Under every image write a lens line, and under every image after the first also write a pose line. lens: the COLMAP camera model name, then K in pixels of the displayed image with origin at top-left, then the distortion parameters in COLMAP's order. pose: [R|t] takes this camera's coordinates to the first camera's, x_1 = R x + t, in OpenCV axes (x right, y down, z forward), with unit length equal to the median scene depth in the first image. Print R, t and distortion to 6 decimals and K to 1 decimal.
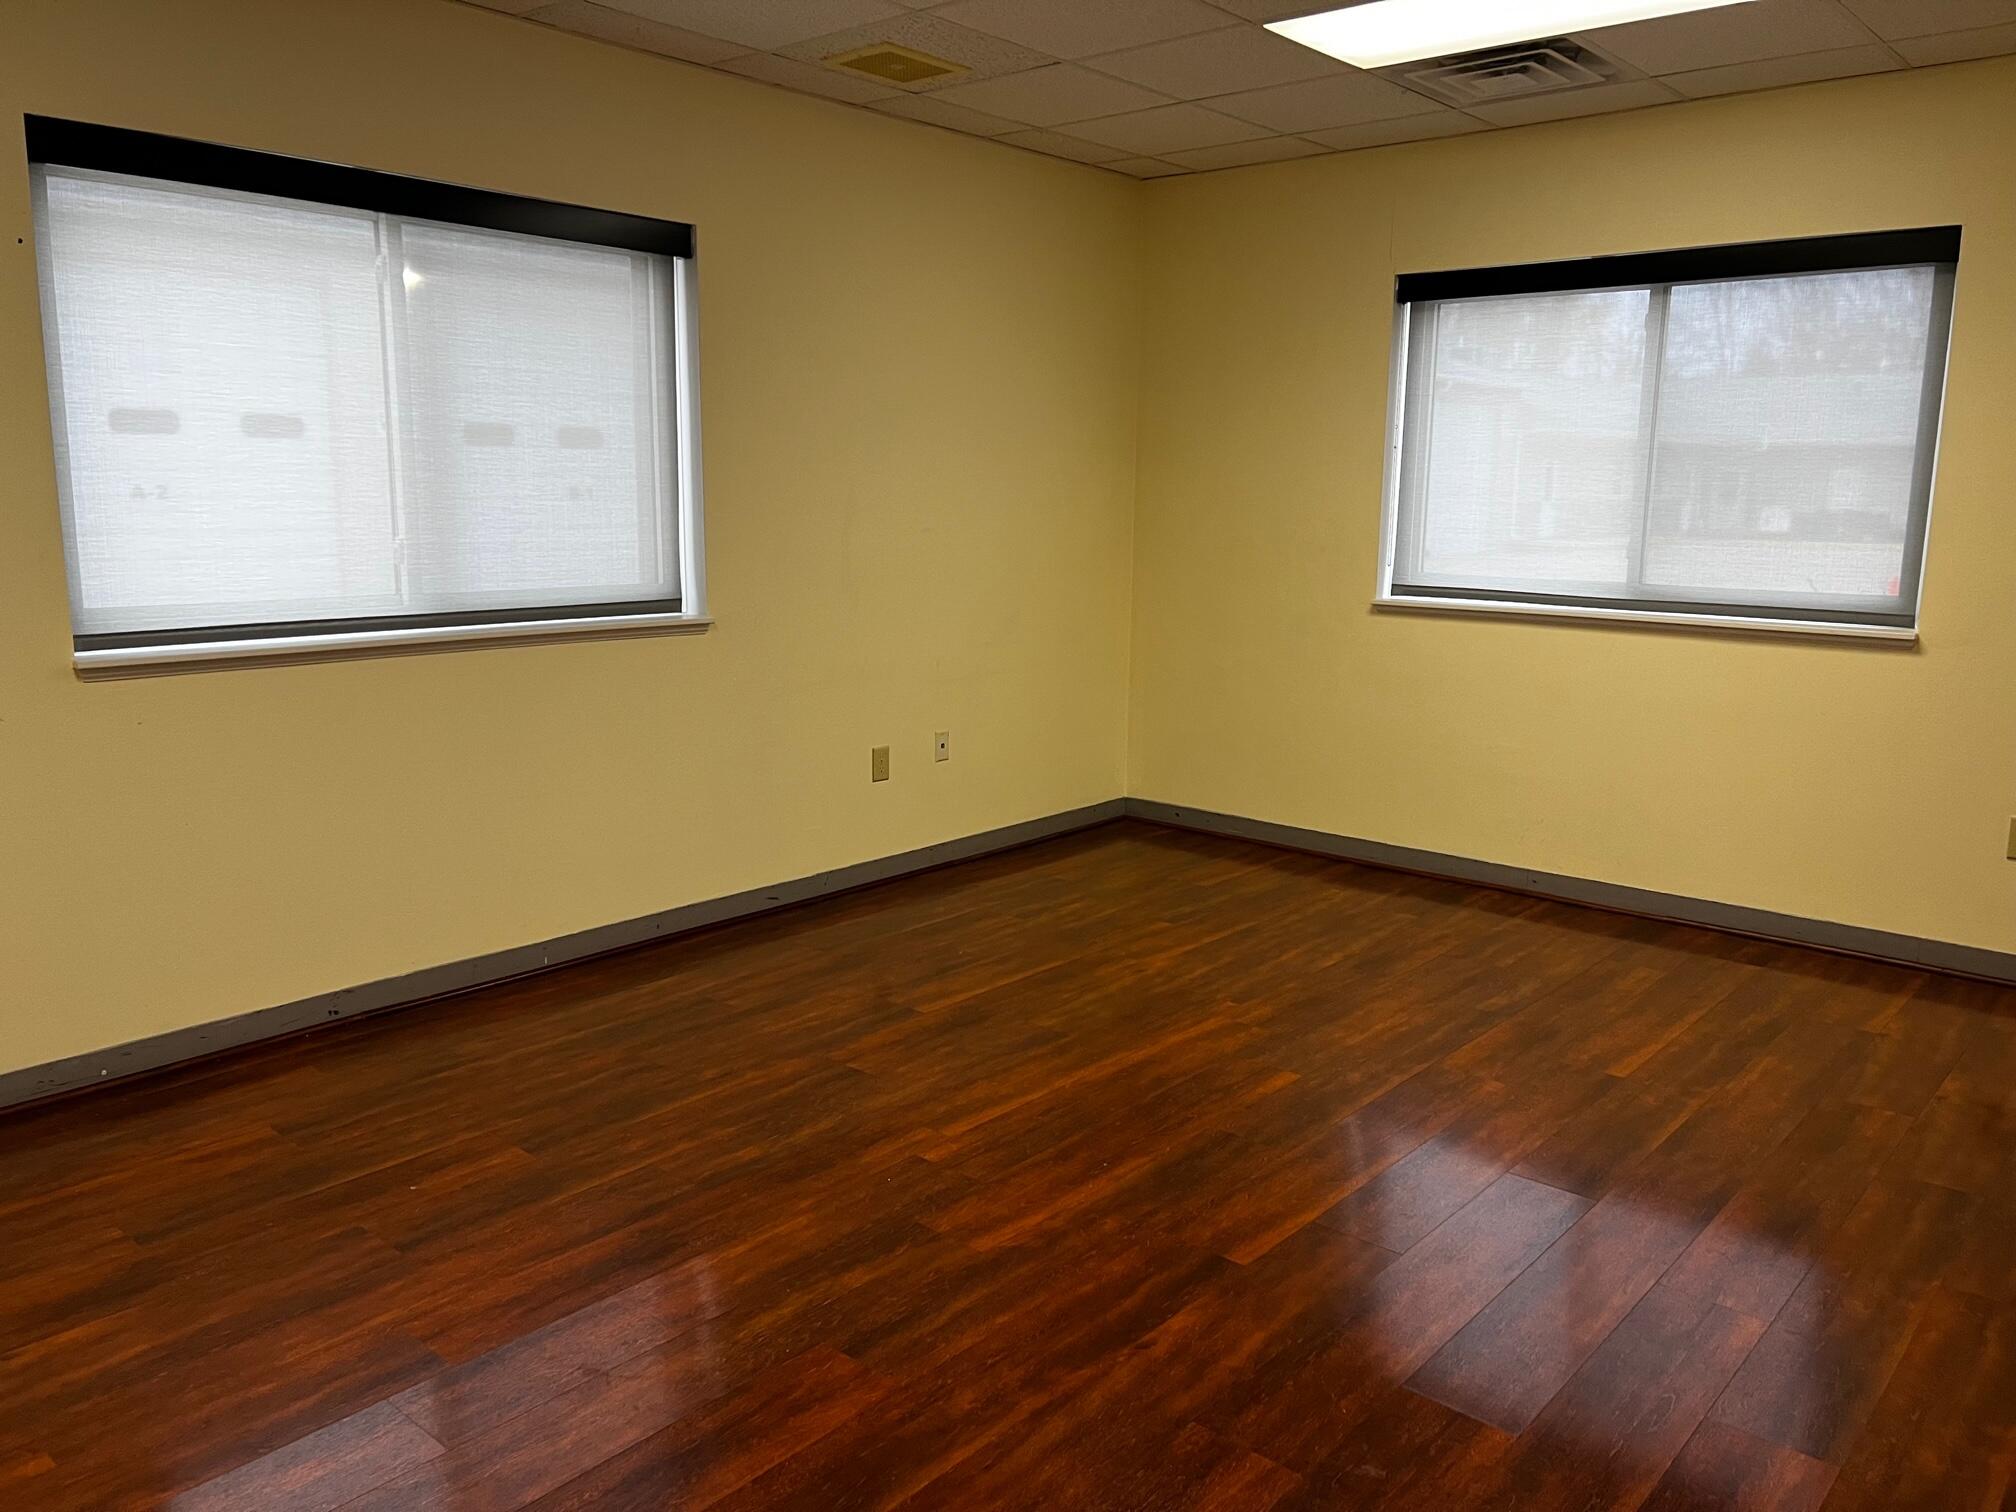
lens RADIAL K [[1503.1, 0, 1000.6], [0, 1503.1, 766.9], [0, 0, 1]] dist [0.029766, -0.013983]
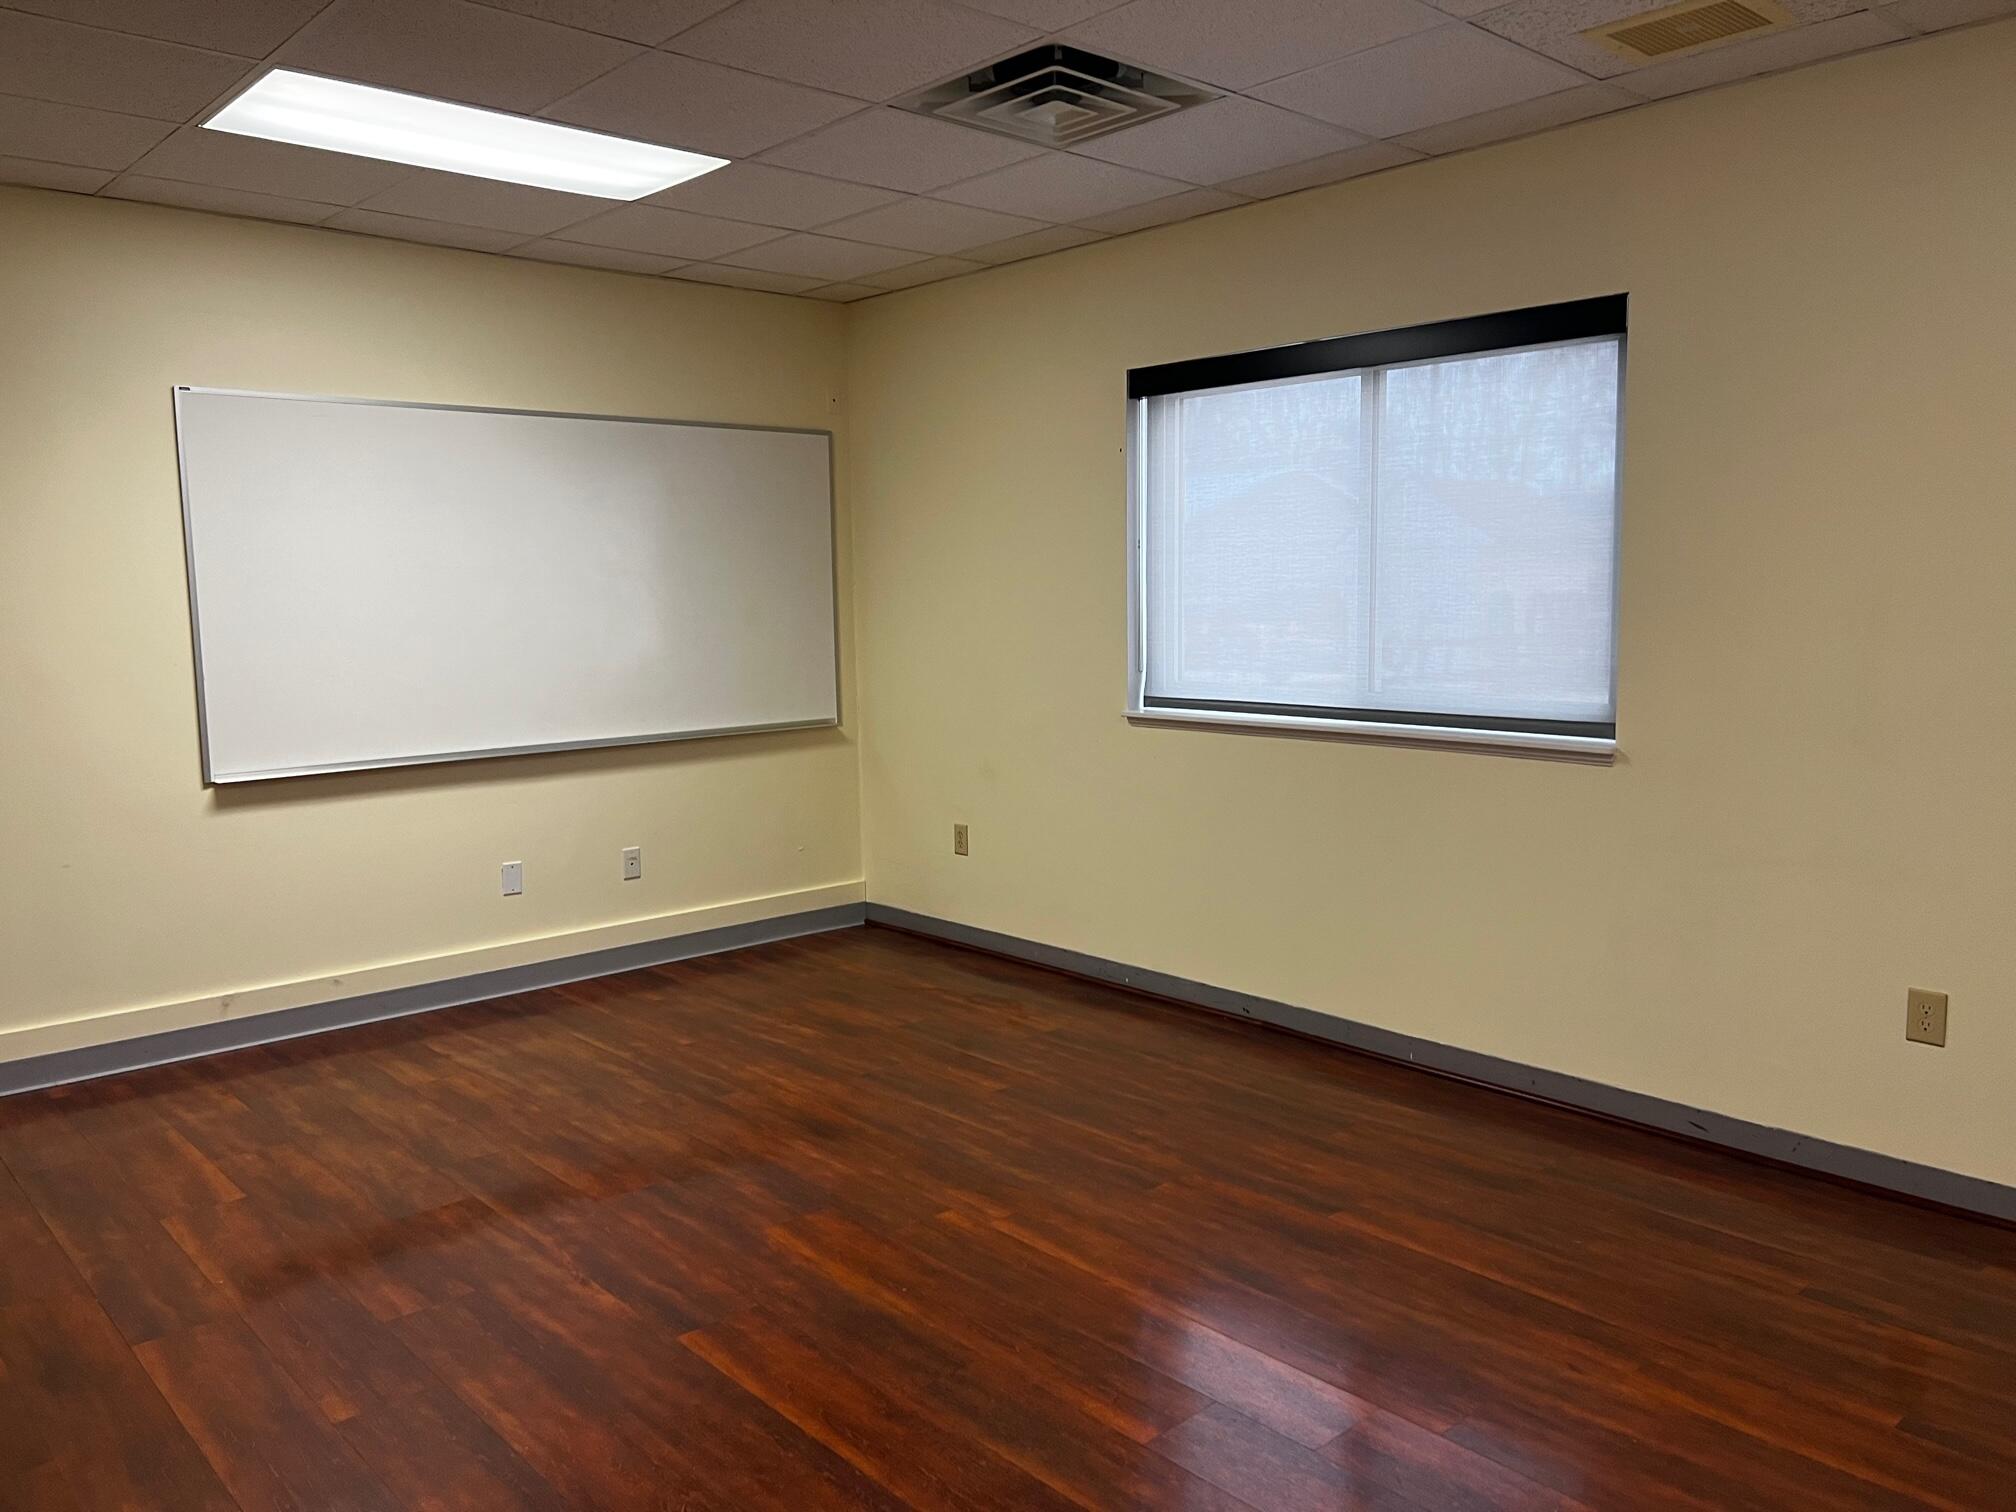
lens RADIAL K [[1503.1, 0, 998.7], [0, 1503.1, 736.9], [0, 0, 1]] dist [0.029766, -0.013983]
pose [[-0.109818, 0.093141, -0.989578, 0.935043], [-0.179307, 0.977409, 0.111895, -0.190228], [0.977645, 0.189727, -0.090636, 1.024540]]
